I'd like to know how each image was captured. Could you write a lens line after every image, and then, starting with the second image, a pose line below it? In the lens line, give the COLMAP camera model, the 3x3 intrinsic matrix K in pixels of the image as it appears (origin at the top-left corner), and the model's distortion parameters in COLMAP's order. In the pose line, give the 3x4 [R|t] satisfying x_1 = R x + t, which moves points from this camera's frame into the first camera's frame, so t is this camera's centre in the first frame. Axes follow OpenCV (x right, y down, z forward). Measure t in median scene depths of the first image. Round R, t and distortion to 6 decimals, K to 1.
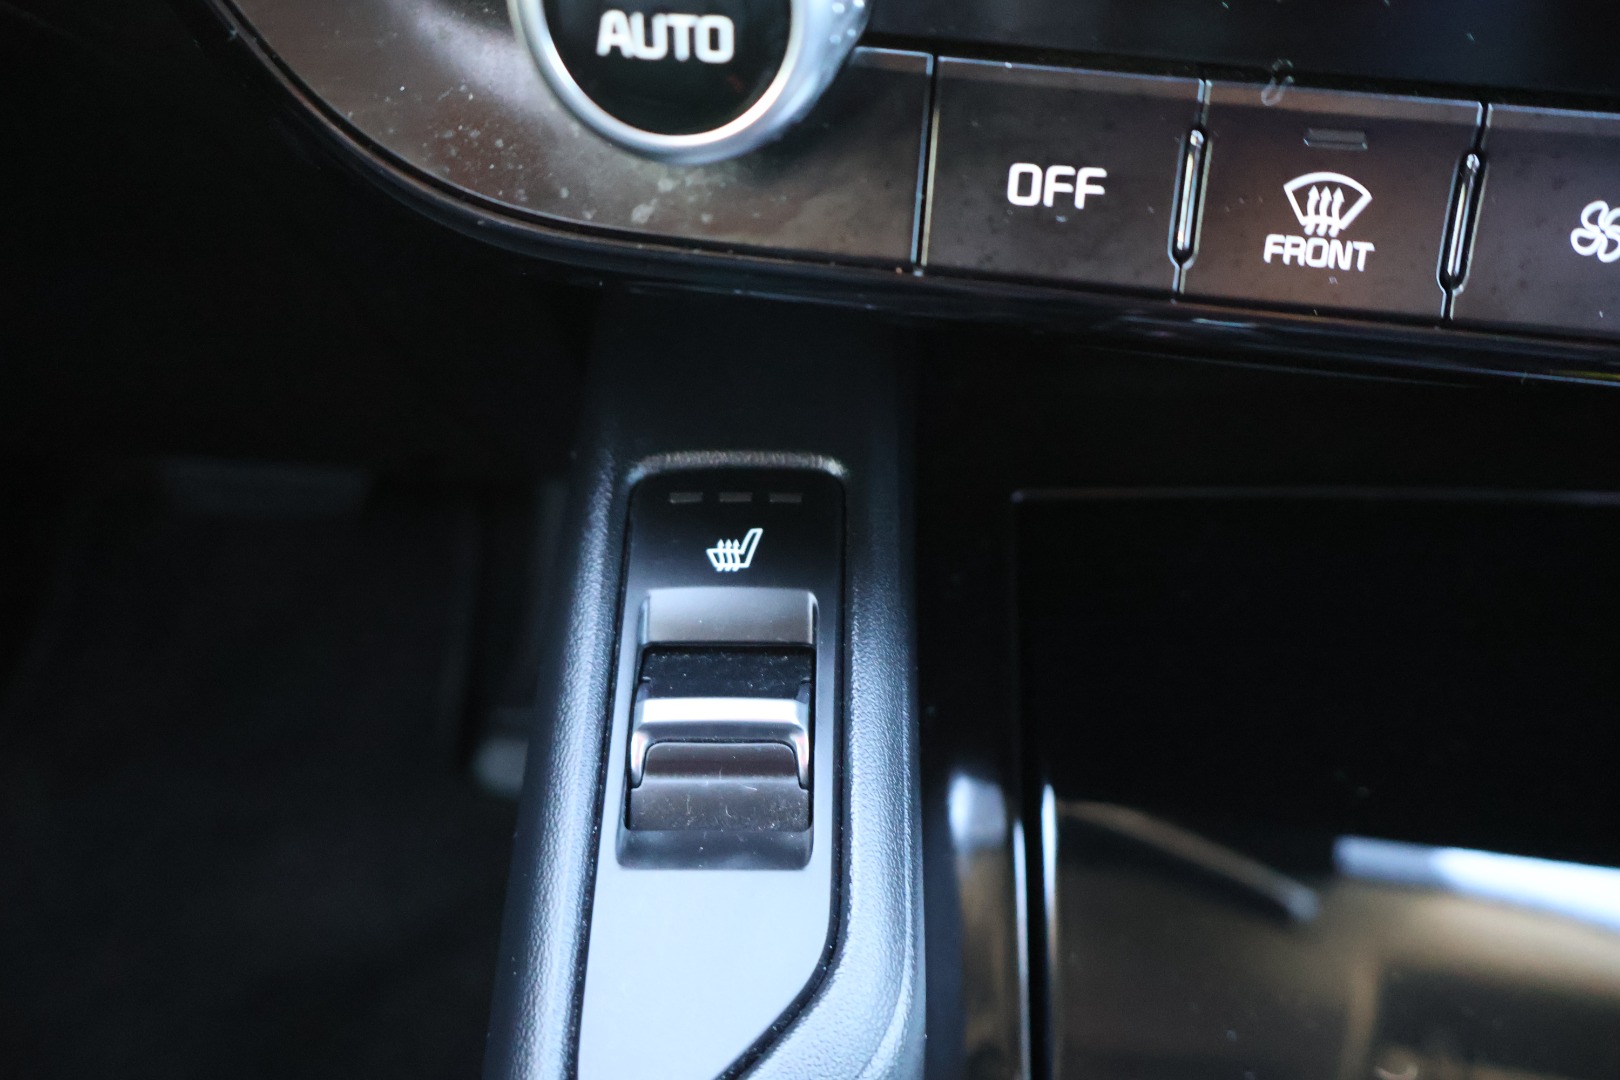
lens RADIAL K [[1379.3, 0, 824.8], [0, 1379.3, 557.2], [0, 0, 1]] dist [0.006678, -0.020996]
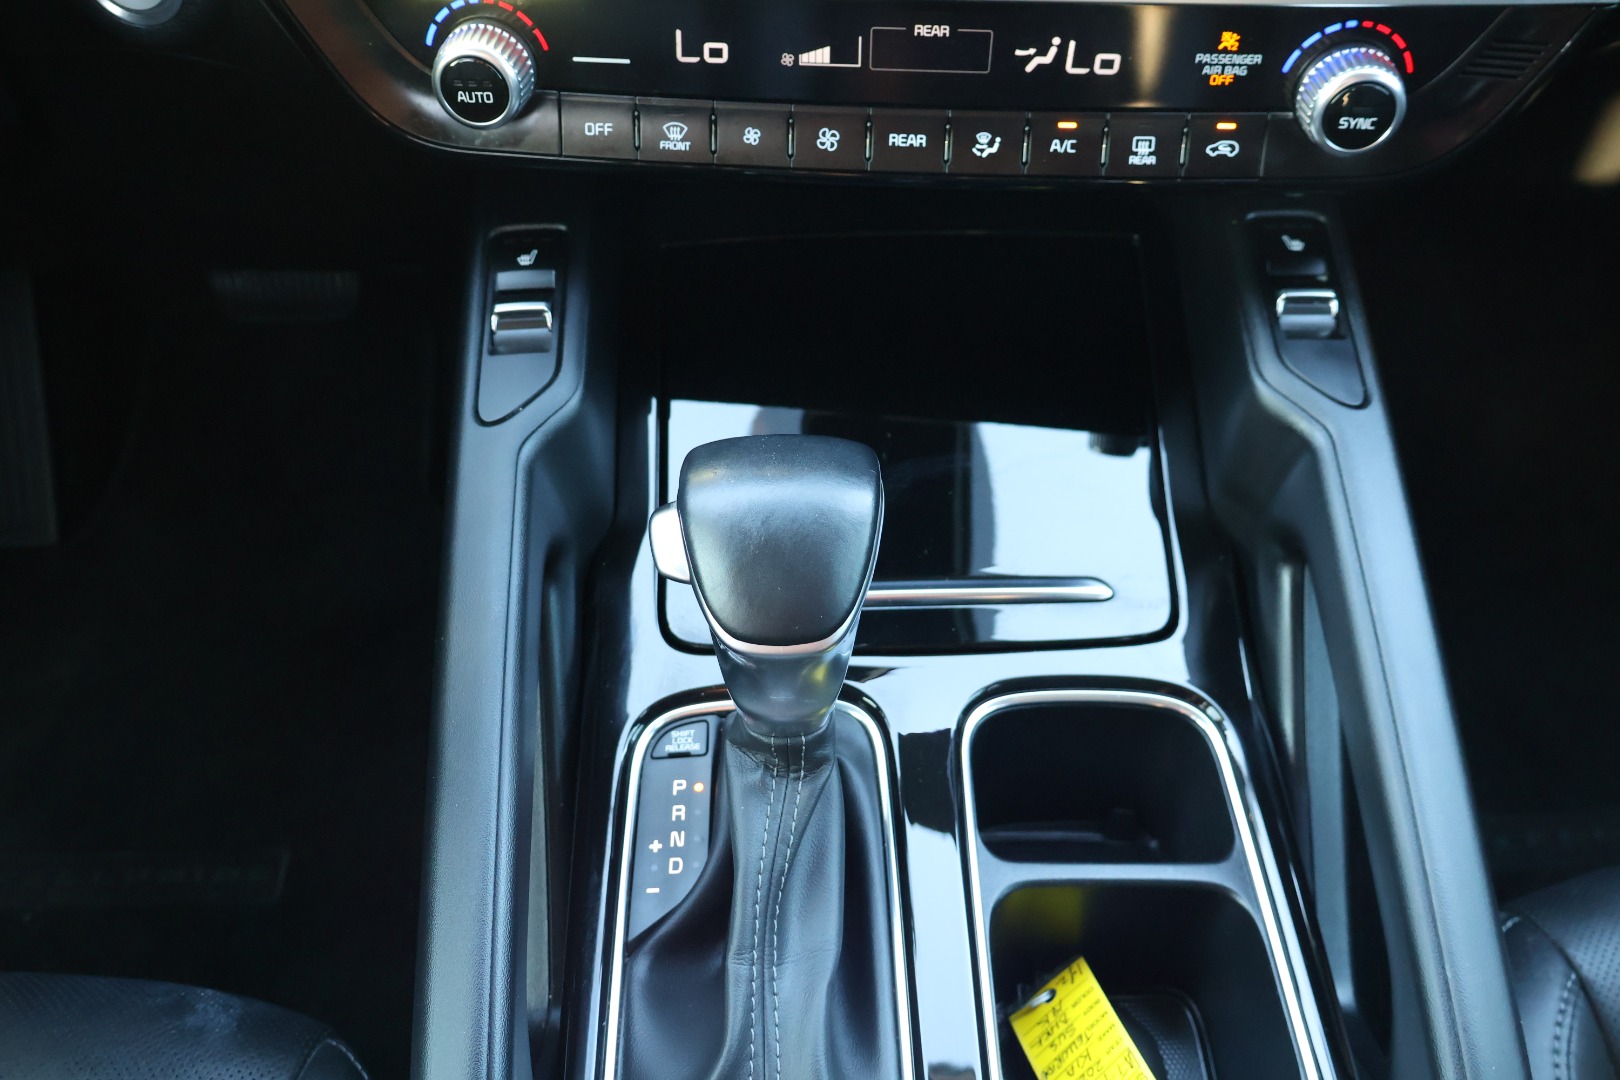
lens RADIAL K [[1379.3, 0, 811.5], [0, 1379.3, 542.4], [0, 0, 1]] dist [0.006678, -0.020996]
pose [[0.998730, -0.049138, 0.011094, 0.602444], [0.047968, 0.994923, 0.088469, 0.465773], [-0.015385, -0.087824, 0.996017, -2.469890]]
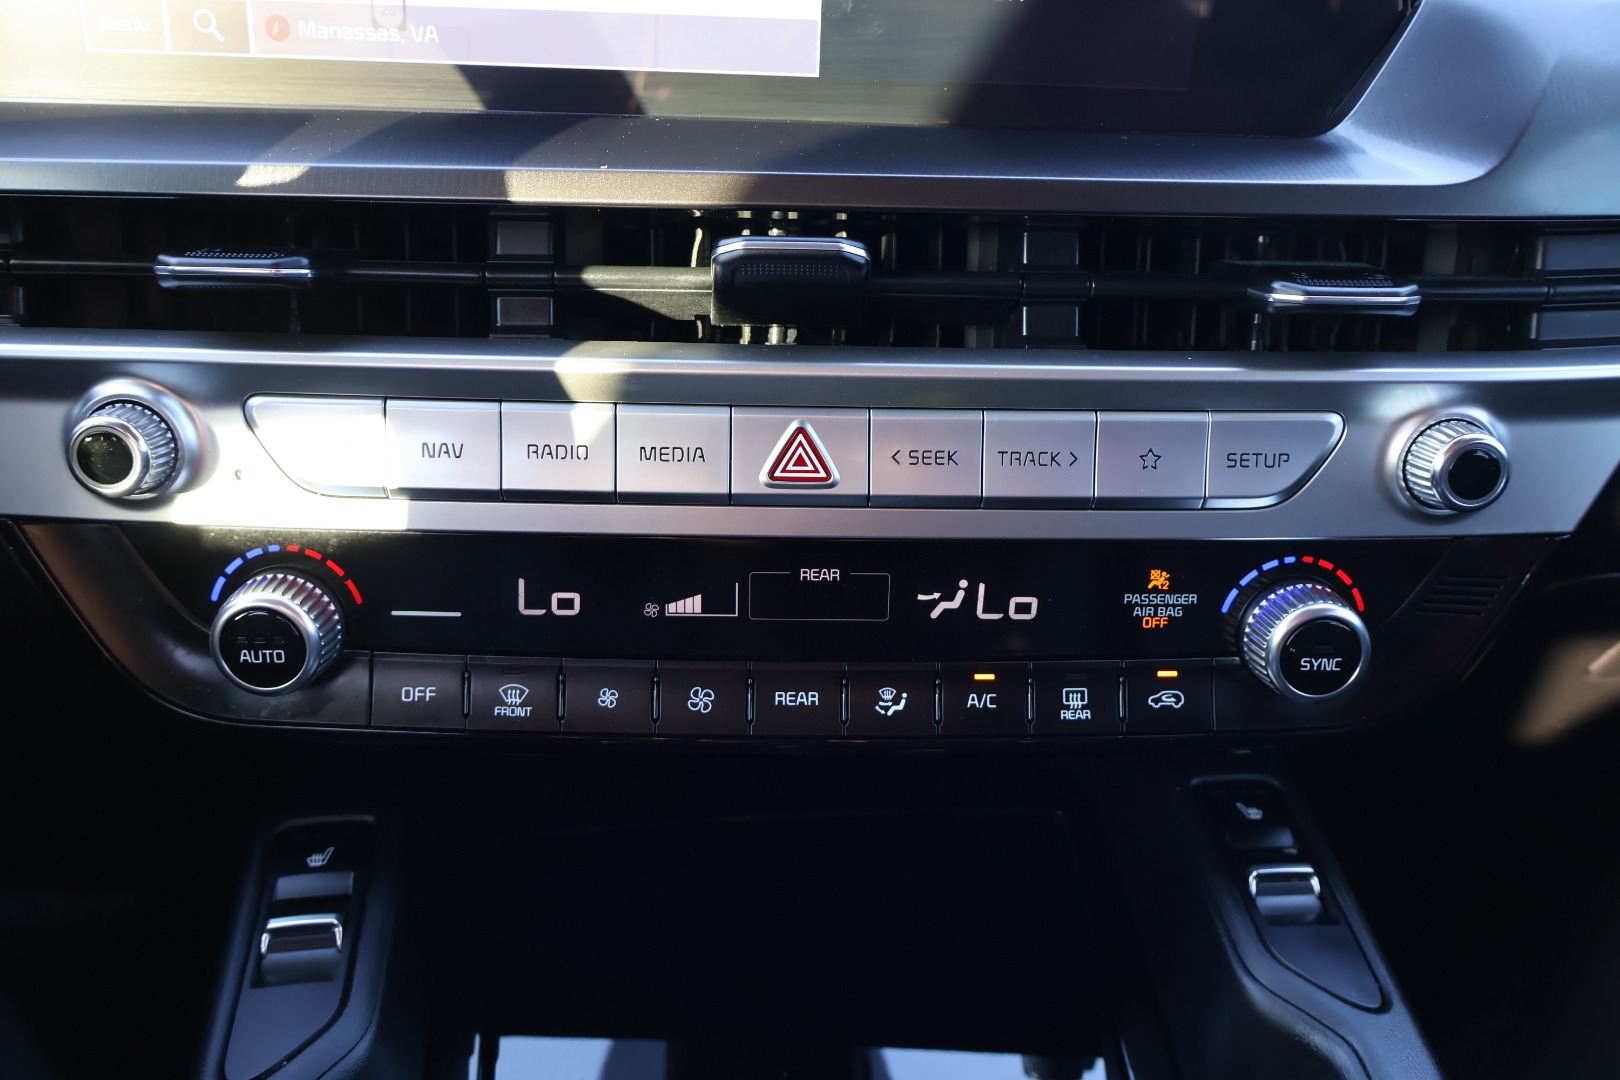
lens RADIAL K [[1379.3, 0, 809.0], [0, 1379.3, 542.9], [0, 0, 1]] dist [0.006678, -0.020996]
pose [[0.989920, -0.048874, 0.132928, 0.589738], [0.090552, 0.940082, -0.328703, 0.425742], [-0.108899, 0.337427, 0.935032, -1.769764]]
